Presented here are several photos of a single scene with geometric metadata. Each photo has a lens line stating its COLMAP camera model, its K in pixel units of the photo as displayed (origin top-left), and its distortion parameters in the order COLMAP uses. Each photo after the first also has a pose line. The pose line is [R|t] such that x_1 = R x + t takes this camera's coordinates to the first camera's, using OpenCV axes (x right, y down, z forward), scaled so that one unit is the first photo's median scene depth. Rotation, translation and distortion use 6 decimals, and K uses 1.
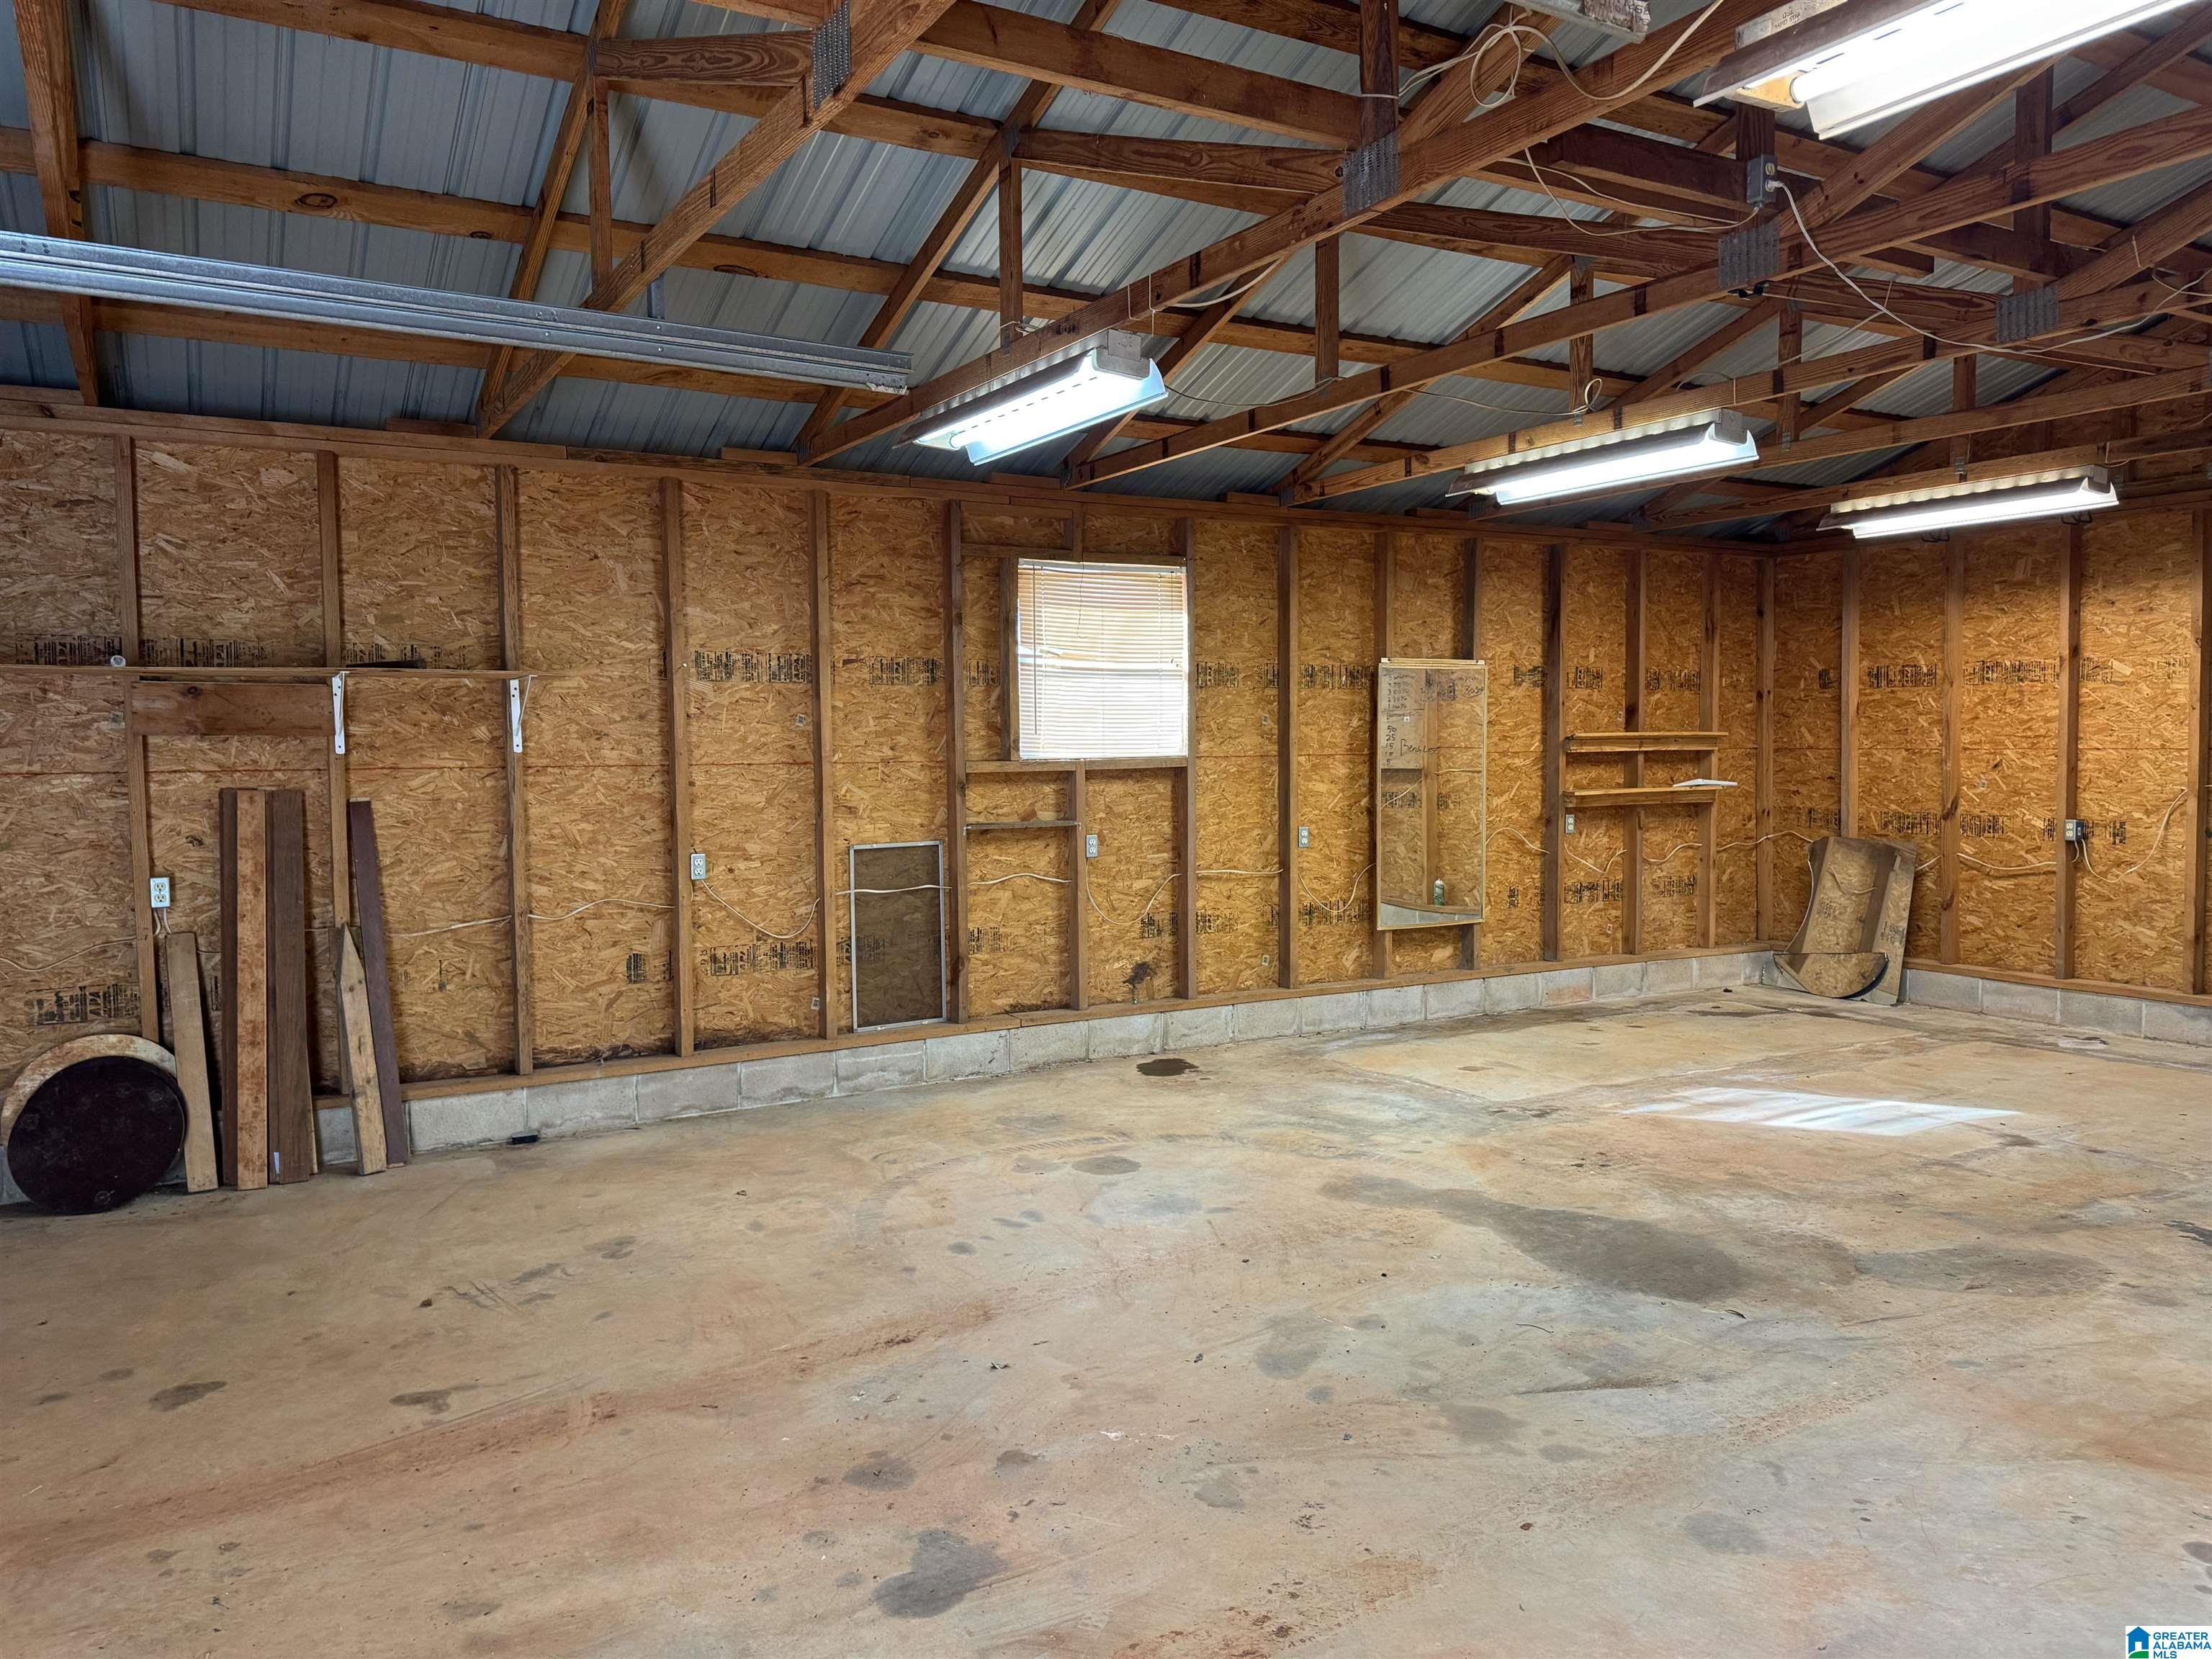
lens RADIAL K [[1559.5, 0, 1100.8], [0, 1559.5, 802.9], [0, 0, 1]] dist [0.102079, -0.136277]
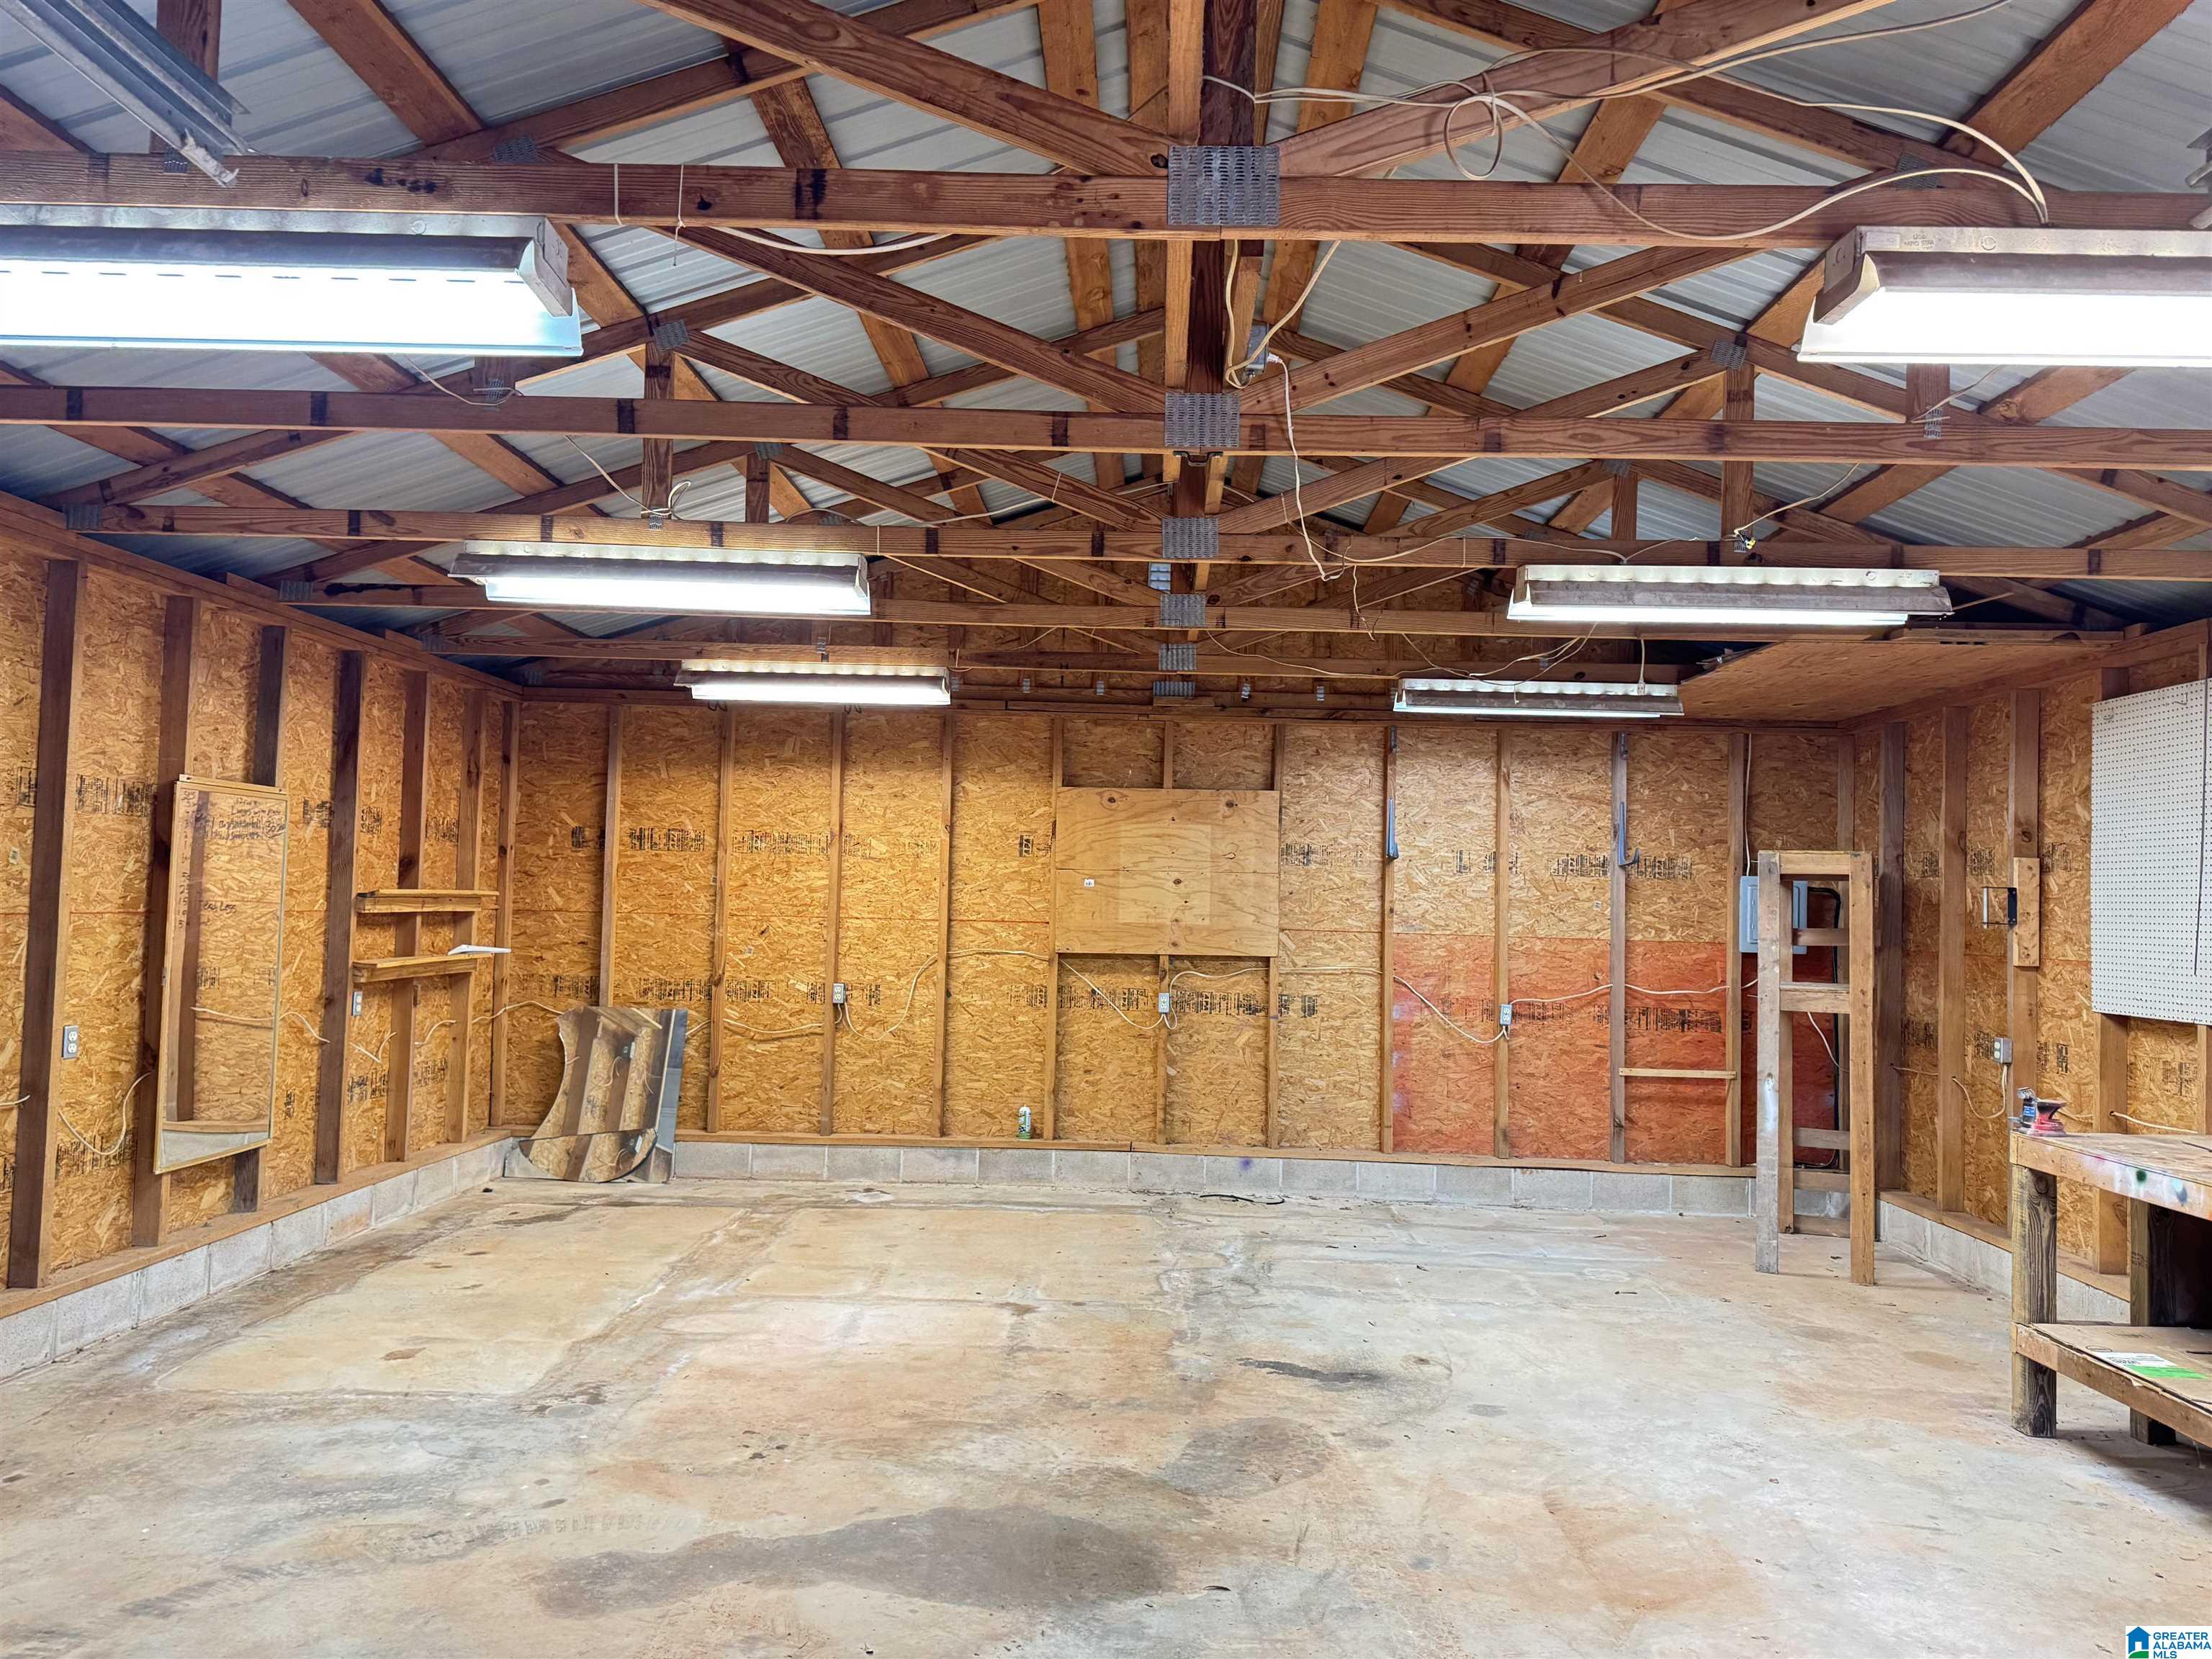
lens RADIAL K [[1559.5, 0, 1100.8], [0, 1559.5, 802.9], [0, 0, 1]] dist [0.102079, -0.136277]
pose [[0.527455, 0.075017, 0.846265, -0.237765], [0.002640, 0.995944, -0.089931, -0.018459], [-0.849579, 0.049669, 0.525118, 0.335266]]
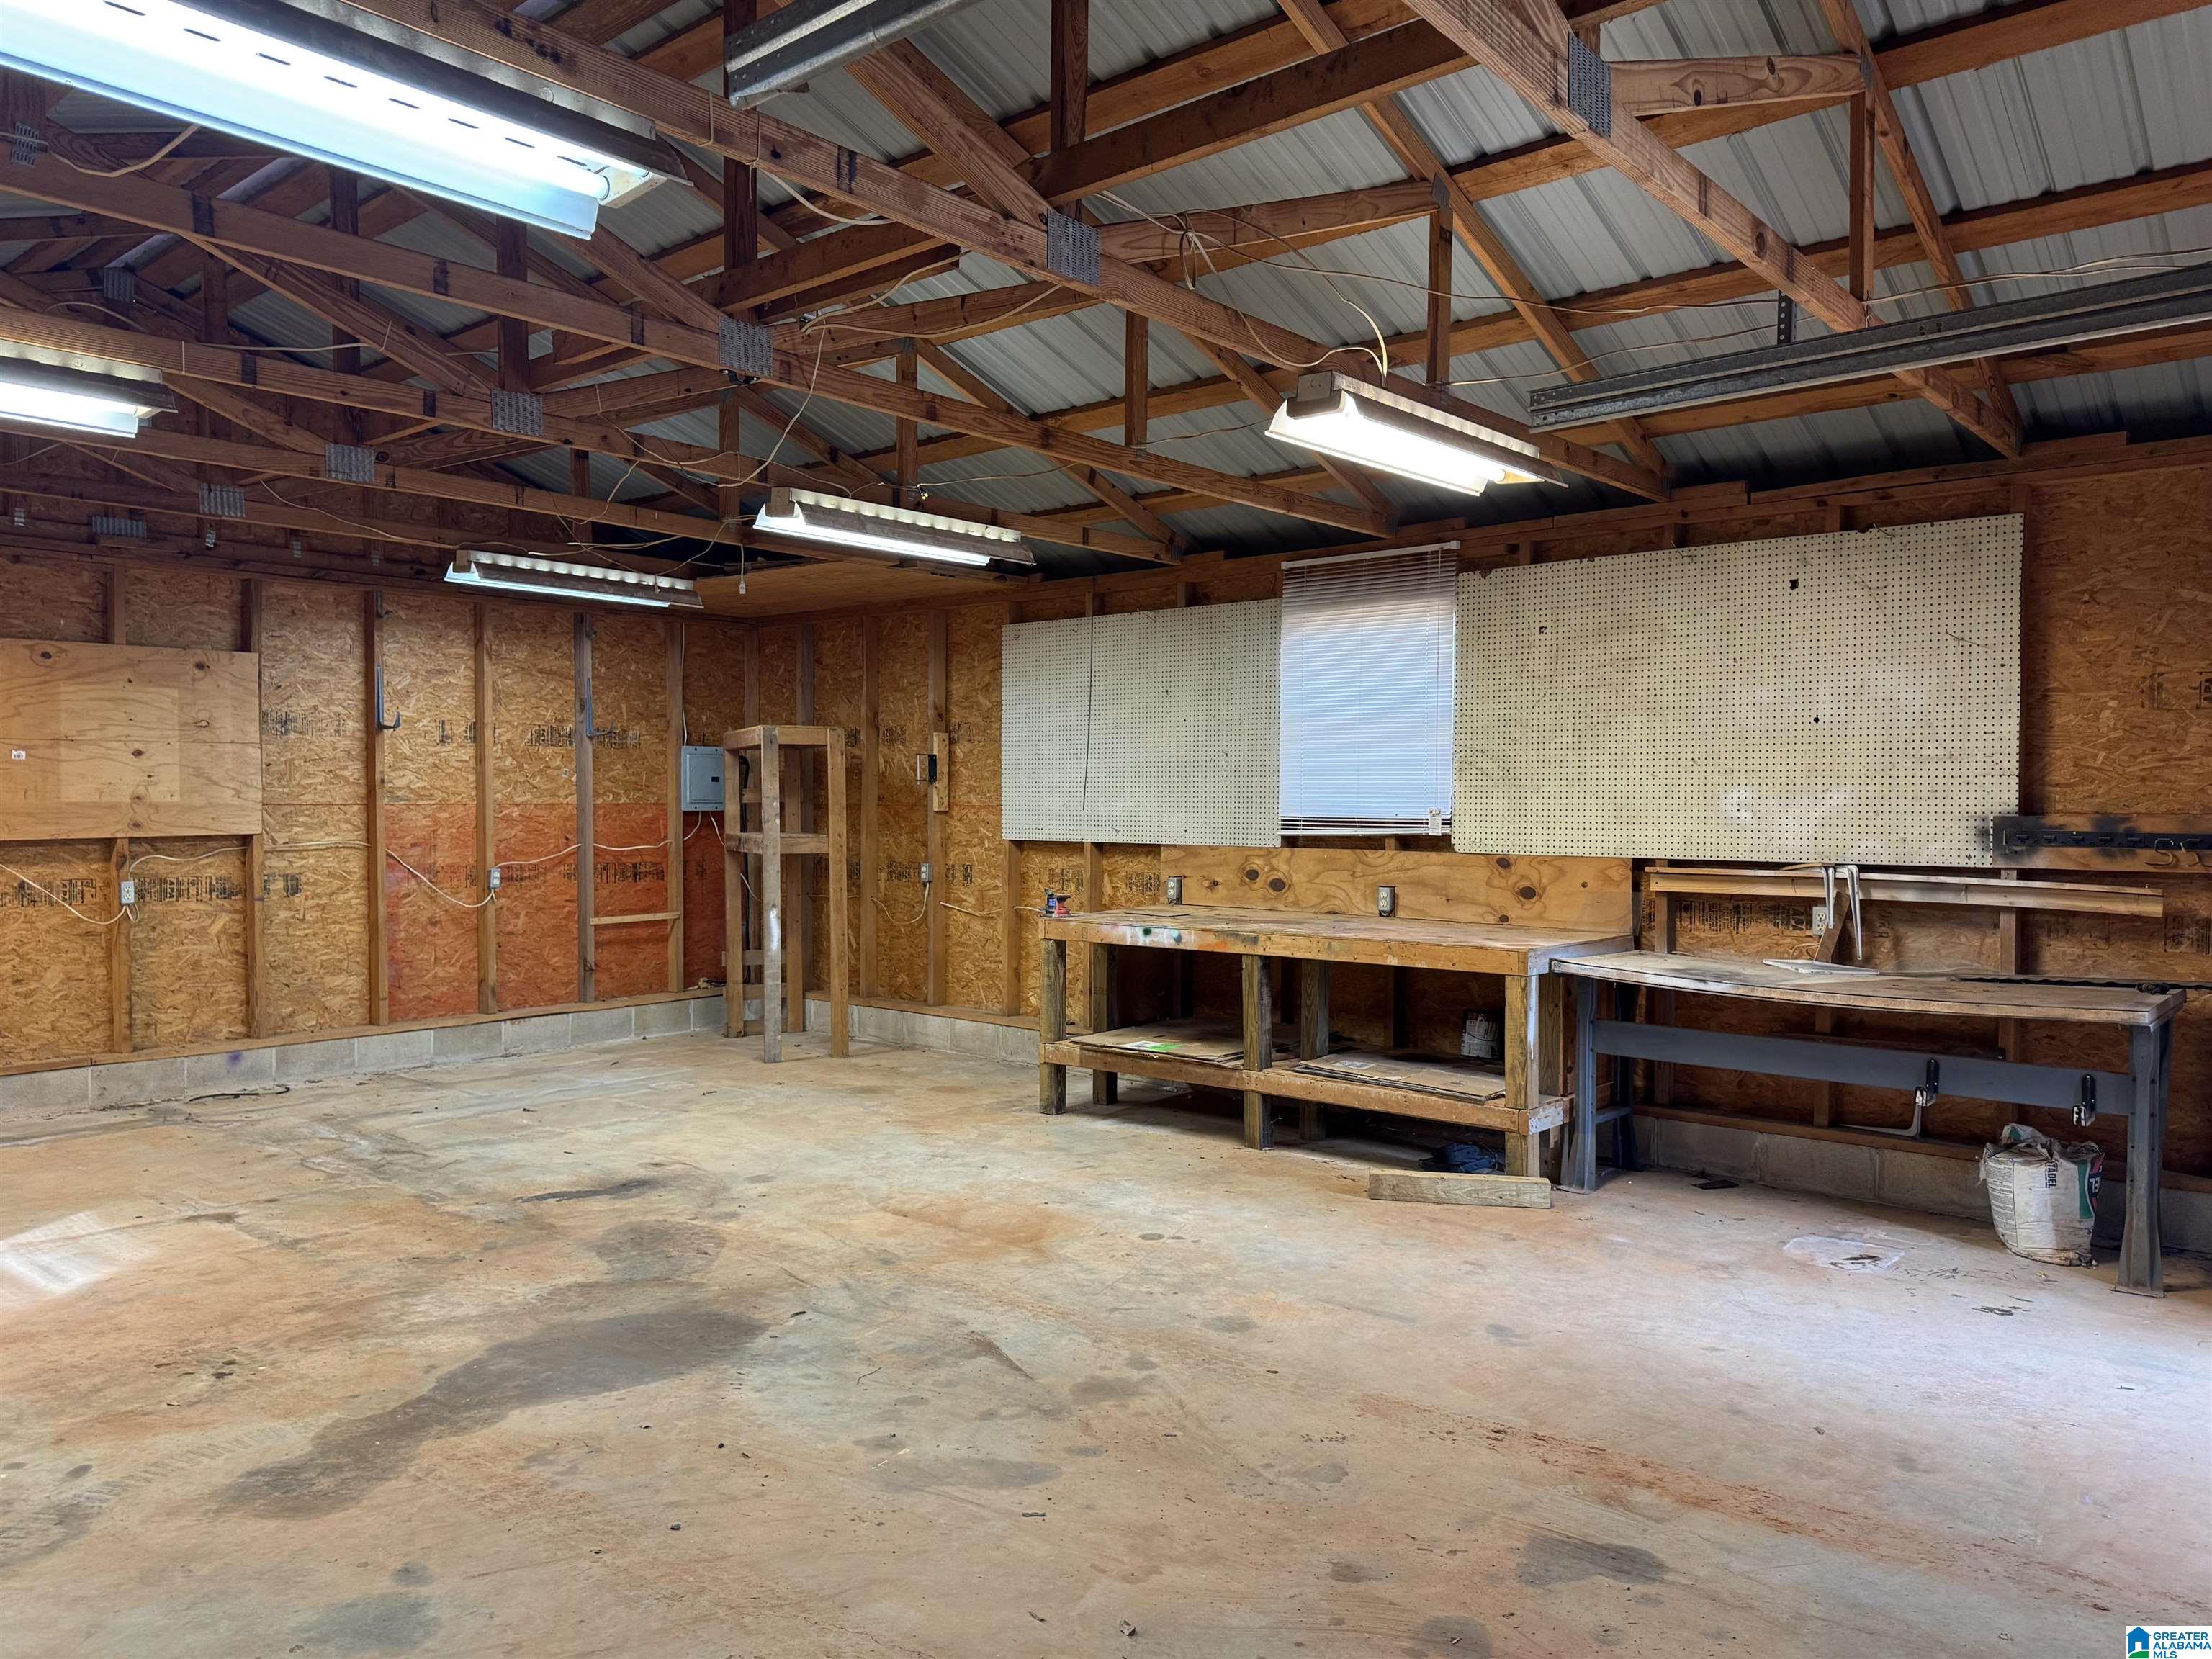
lens RADIAL K [[1575.9, 0, 1106.0], [0, 1575.9, 829.5], [0, 0, 1]] dist [0.073355, -0.099033]
pose [[-0.327956, -0.014373, 0.944584, -0.411832], [0.036370, 0.998951, 0.027828, -0.021182], [-0.943993, 0.043480, -0.327089, 0.668646]]
